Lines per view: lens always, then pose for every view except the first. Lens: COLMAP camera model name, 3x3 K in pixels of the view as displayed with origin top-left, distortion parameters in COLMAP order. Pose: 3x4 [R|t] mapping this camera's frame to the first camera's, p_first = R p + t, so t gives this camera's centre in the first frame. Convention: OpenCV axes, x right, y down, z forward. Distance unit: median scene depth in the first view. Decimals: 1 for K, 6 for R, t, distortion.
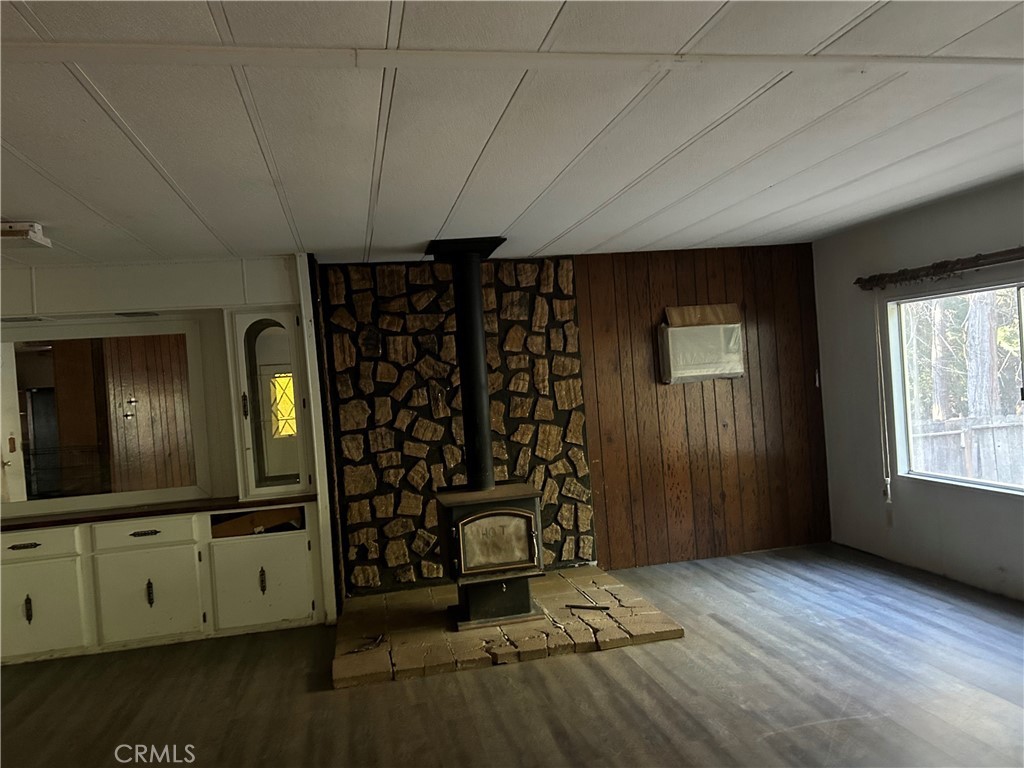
lens RADIAL K [[764.8, 0, 510.9], [0, 764.8, 389.3], [0, 0, 1]] dist [0.051885, -0.058787]
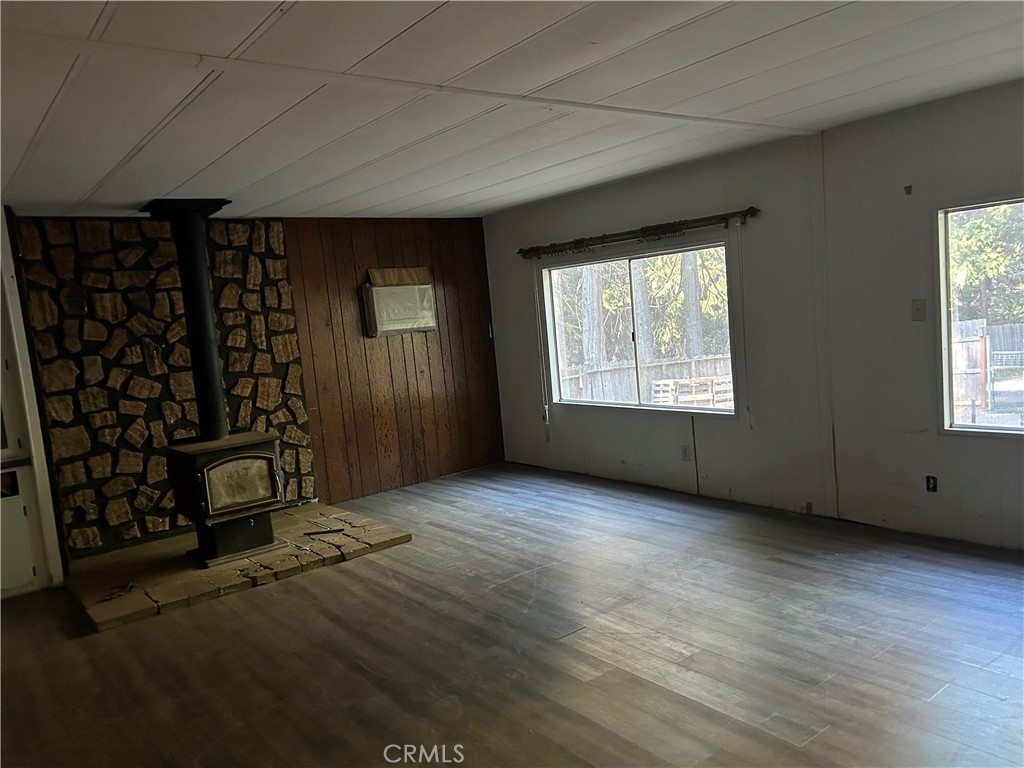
lens RADIAL K [[764.8, 0, 515.2], [0, 764.8, 392.9], [0, 0, 1]] dist [0.051885, -0.058787]
pose [[0.897668, -0.054202, 0.437327, -0.117072], [0.030351, 0.997655, 0.061349, 0.013206], [-0.439626, -0.041798, 0.897208, -0.126395]]
